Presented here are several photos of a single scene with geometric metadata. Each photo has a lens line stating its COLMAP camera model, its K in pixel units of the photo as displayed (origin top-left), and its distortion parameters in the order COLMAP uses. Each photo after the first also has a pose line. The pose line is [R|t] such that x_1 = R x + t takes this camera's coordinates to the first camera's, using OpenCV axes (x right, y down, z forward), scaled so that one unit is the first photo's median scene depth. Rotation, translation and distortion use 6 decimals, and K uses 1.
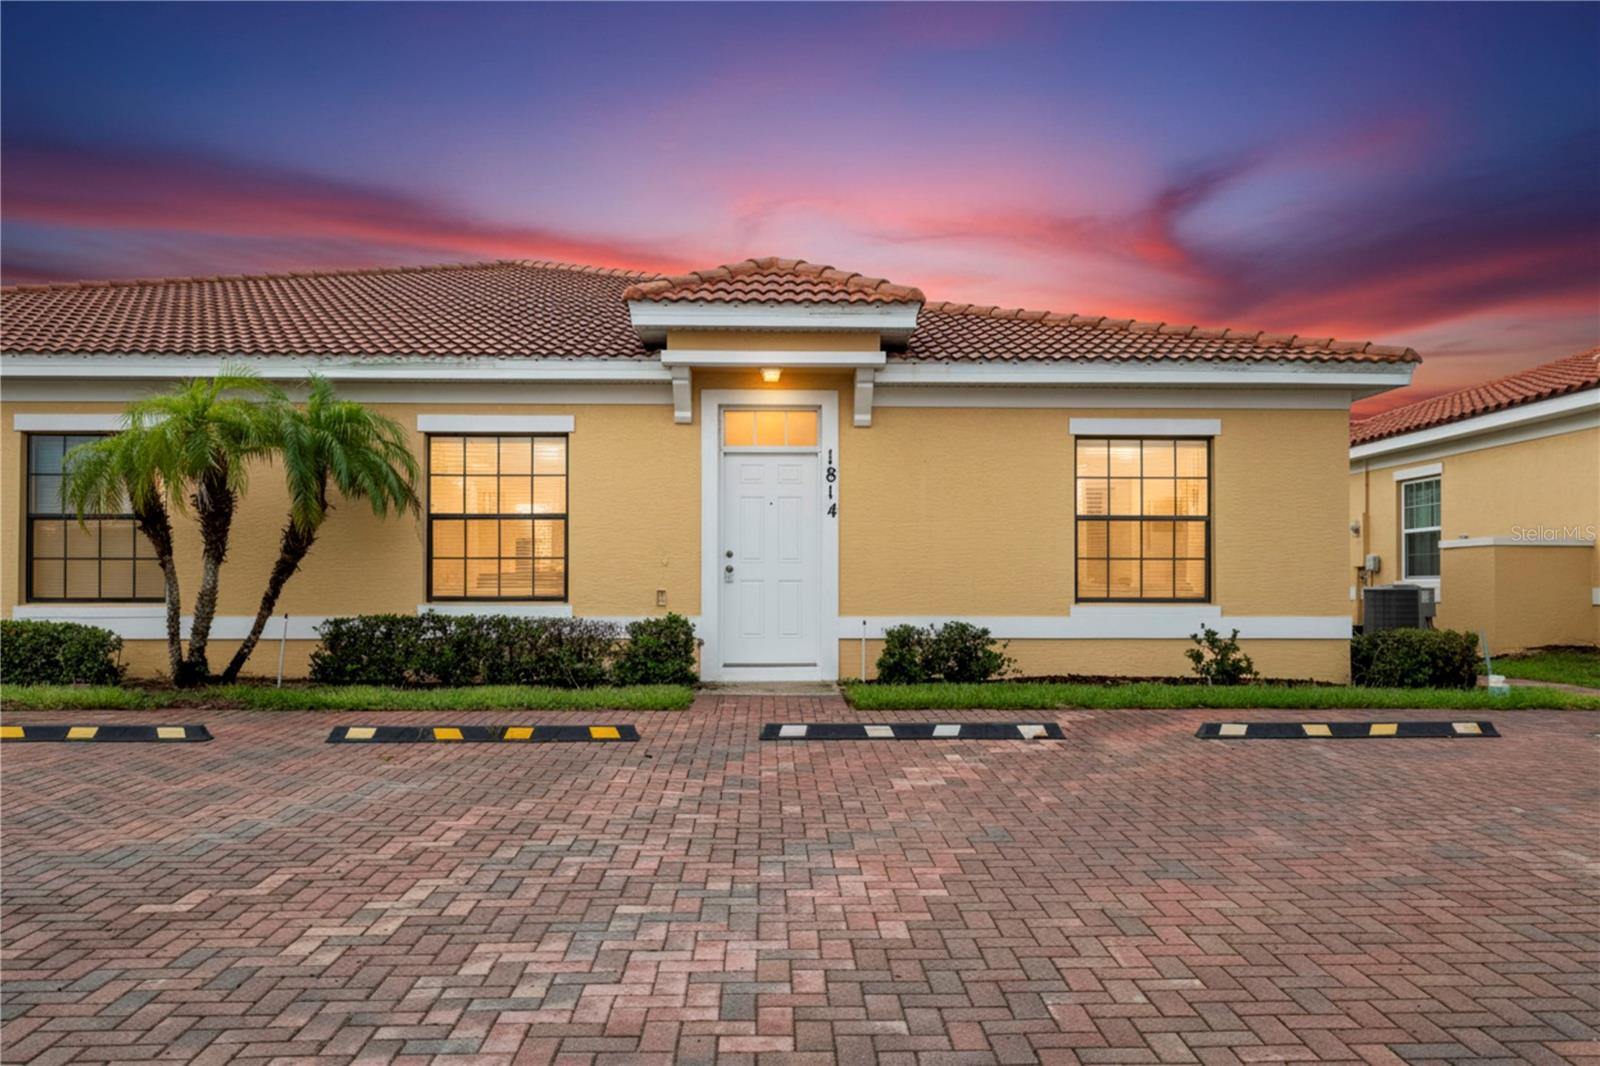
lens RADIAL K [[1388.8, 0, 800.0], [0, 1388.8, 533.0], [0, 0, 1]] dist [-0.013720, -0.003443]
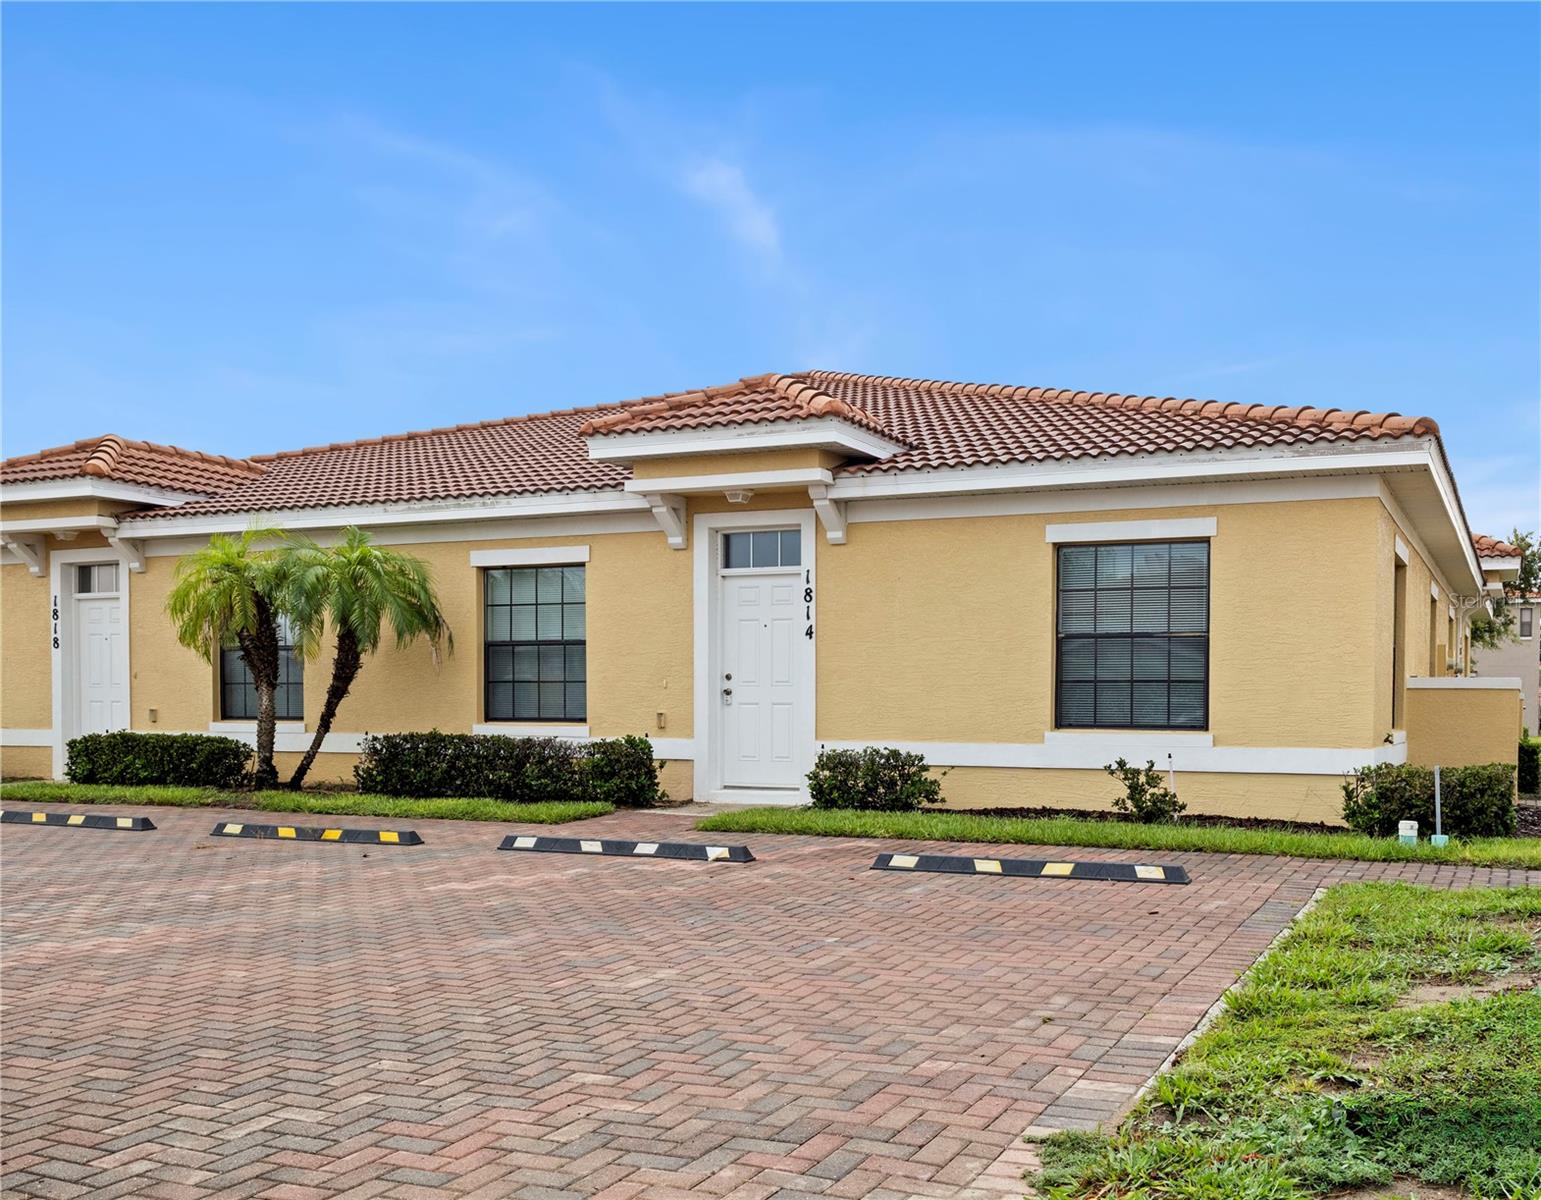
lens RADIAL K [[1541.0, 0, 770.6], [0, 1541.0, 699.4], [0, 0, 1]] dist [-0.004086, -0.238011]
pose [[0.894105, 0.001046, -0.447855, 0.512678], [0.012808, 0.999529, 0.027905, 0.000778], [0.447673, -0.030686, 0.893670, 0.017628]]
